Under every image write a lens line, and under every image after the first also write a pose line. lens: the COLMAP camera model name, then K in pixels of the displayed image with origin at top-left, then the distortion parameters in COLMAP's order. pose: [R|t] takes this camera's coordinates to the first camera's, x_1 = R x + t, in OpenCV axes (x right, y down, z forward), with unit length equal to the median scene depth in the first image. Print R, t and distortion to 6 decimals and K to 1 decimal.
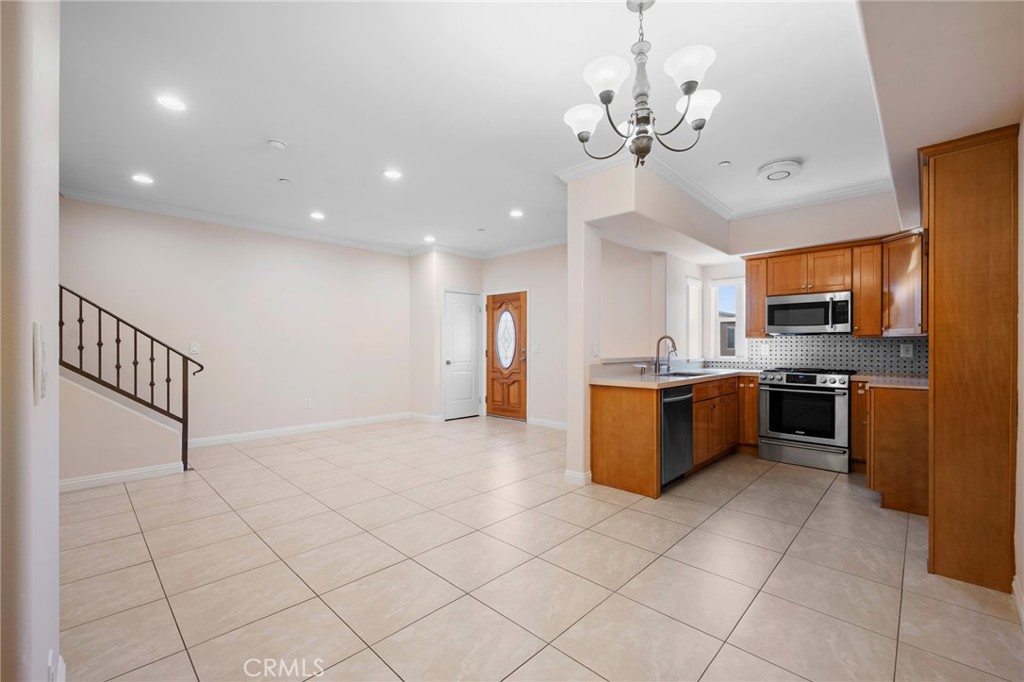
lens RADIAL K [[427.5, 0, 516.4], [0, 427.5, 345.2], [0, 0, 1]] dist [-0.015364, 0.001099]
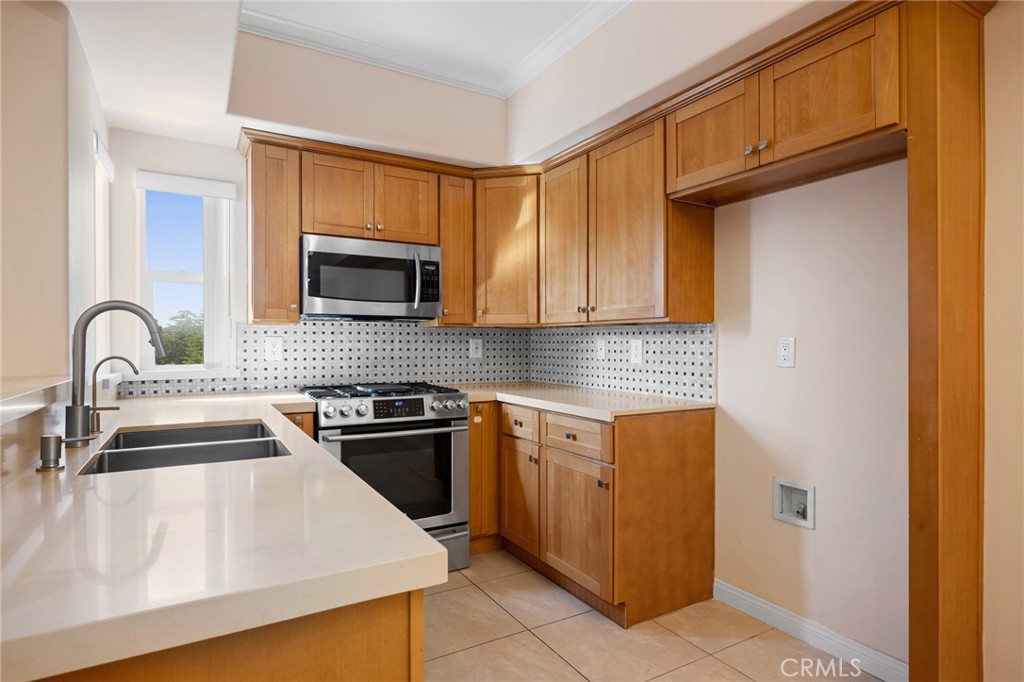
lens RADIAL K [[551.8, 0, 507.6], [0, 551.8, 343.0], [0, 0, 1]] dist [-0.003213, -0.001382]
pose [[0.274922, 0.001091, 0.961466, 0.066573], [-0.001670, 0.999998, -0.000657, 0.003607], [-0.961465, -0.001425, 0.274924, 0.533540]]
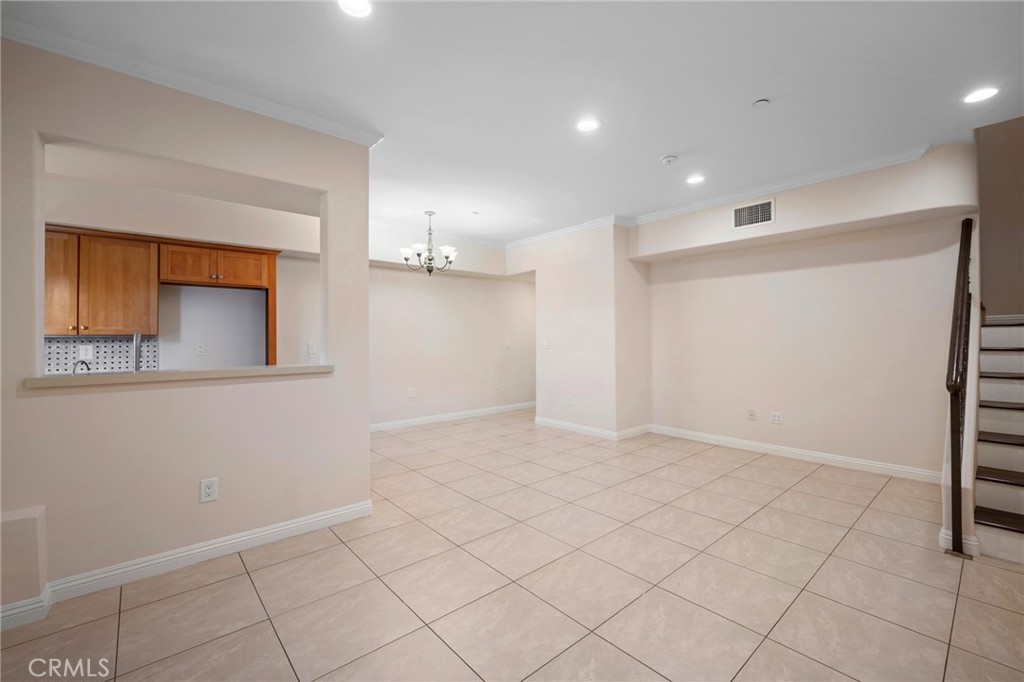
lens RADIAL K [[427.5, 0, 518.3], [0, 427.5, 338.2], [0, 0, 1]] dist [-0.015364, 0.001099]
pose [[-0.996371, 0.003360, 0.085056, -0.159618], [0.003559, 0.999991, 0.002194, -0.011323], [-0.085048, 0.002489, -0.996374, 1.204311]]
